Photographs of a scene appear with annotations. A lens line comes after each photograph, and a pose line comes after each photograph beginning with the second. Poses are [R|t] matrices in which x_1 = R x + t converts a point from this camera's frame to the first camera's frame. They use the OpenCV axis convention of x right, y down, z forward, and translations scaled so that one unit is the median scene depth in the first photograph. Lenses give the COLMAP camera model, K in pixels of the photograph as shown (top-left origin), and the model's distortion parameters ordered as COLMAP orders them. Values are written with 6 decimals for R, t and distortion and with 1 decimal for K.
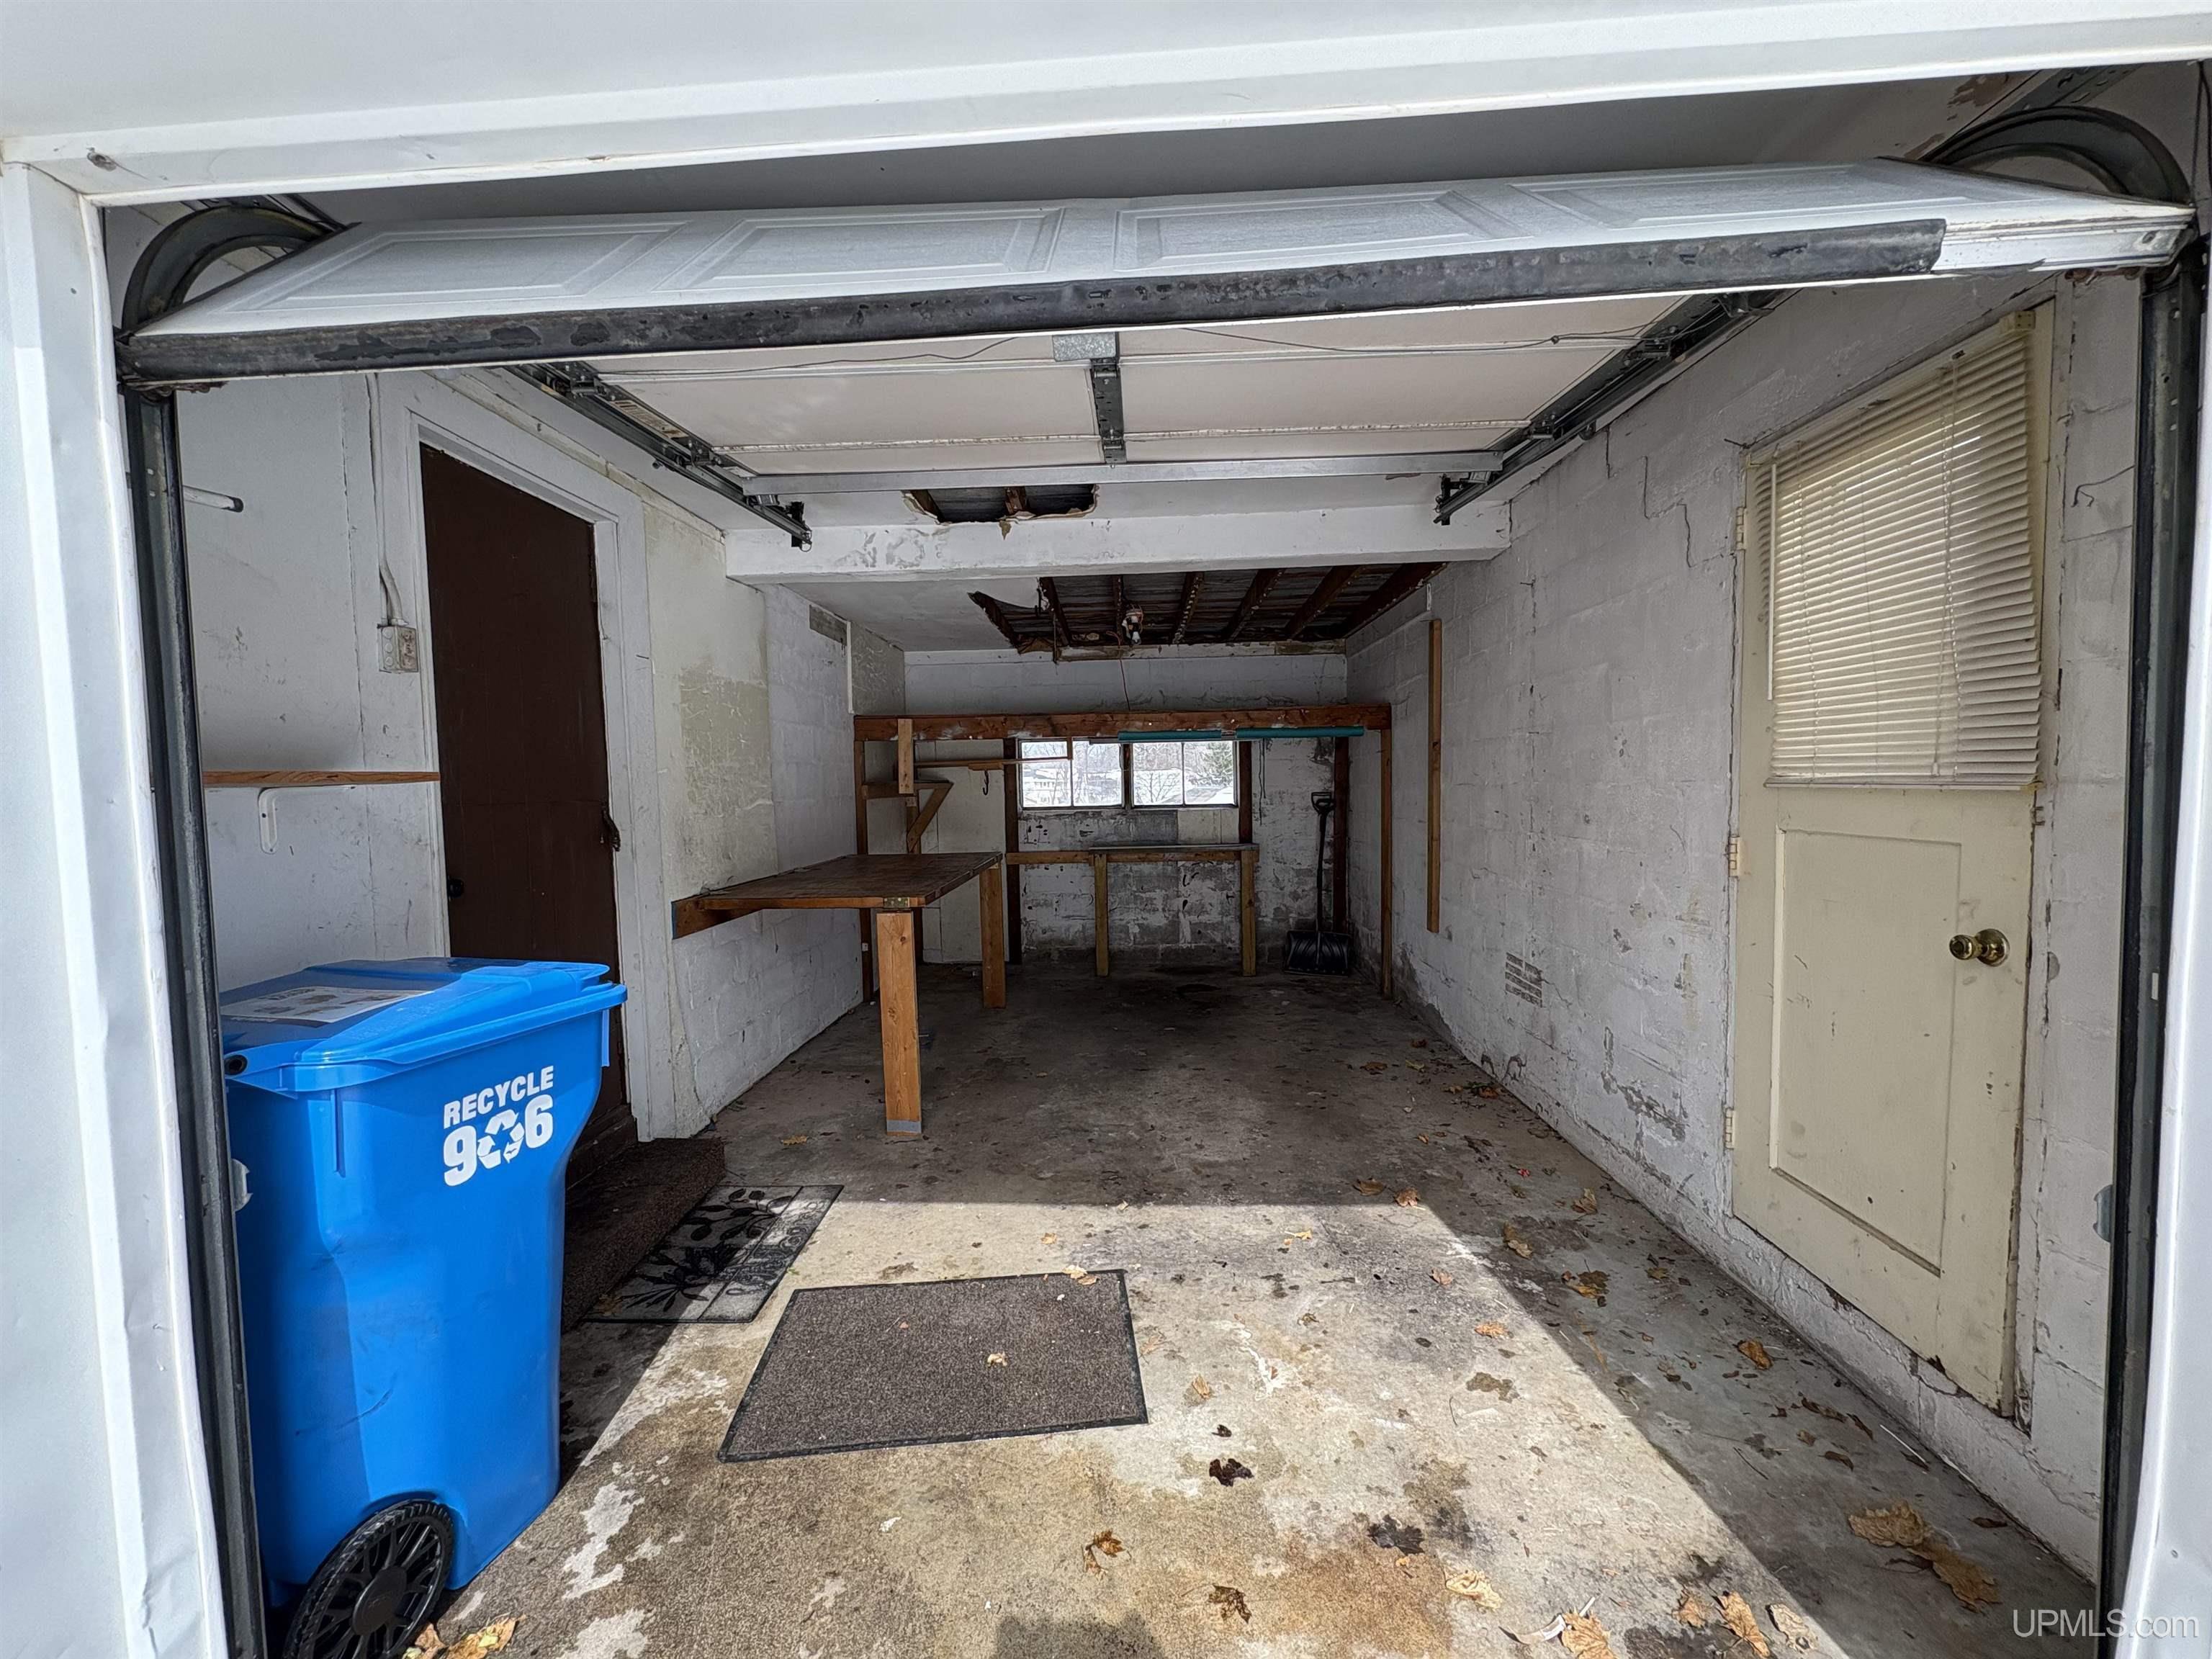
lens RADIAL K [[880.7, 0, 1098.2], [0, 880.7, 831.2], [0, 0, 1]] dist [-0.003837, 0.000181]
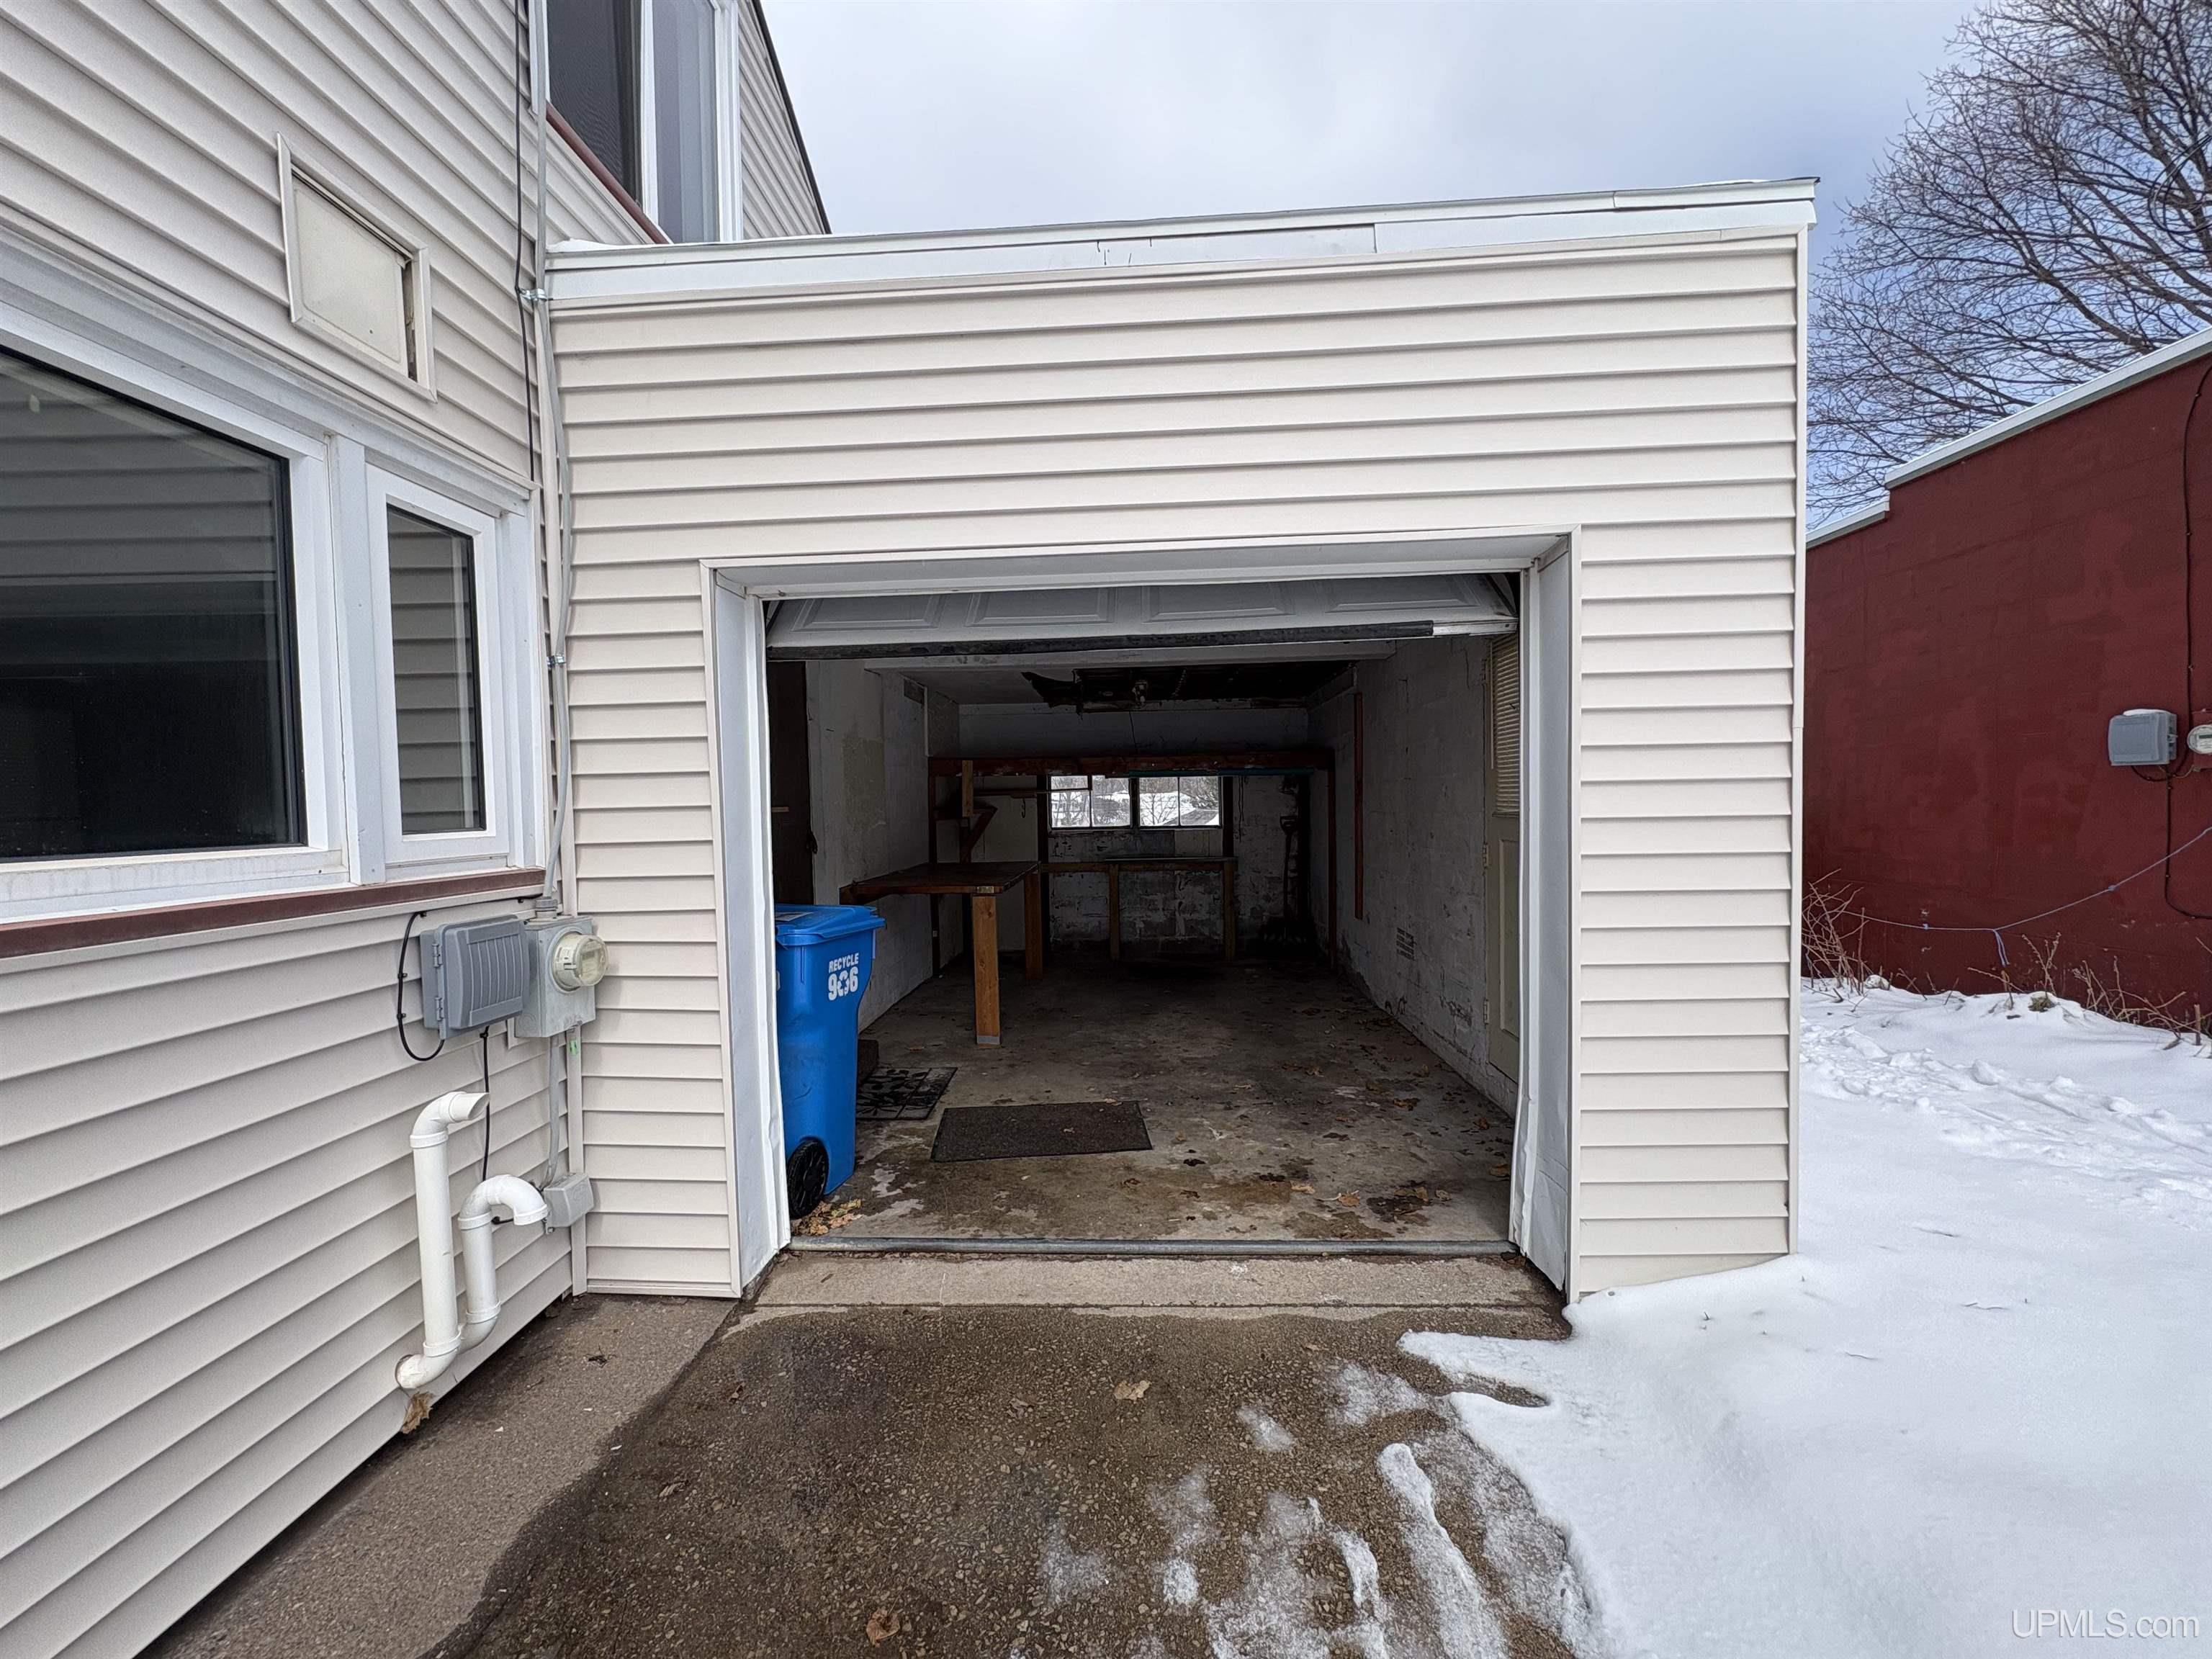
lens RADIAL K [[880.7, 0, 1101.1], [0, 880.7, 830.4], [0, 0, 1]] dist [-0.003837, 0.000181]
pose [[0.999995, 0.002963, 0.001300, -0.029715], [-0.002929, 0.999663, -0.025799, 0.016163], [-0.001376, 0.025795, 0.999666, -0.466380]]
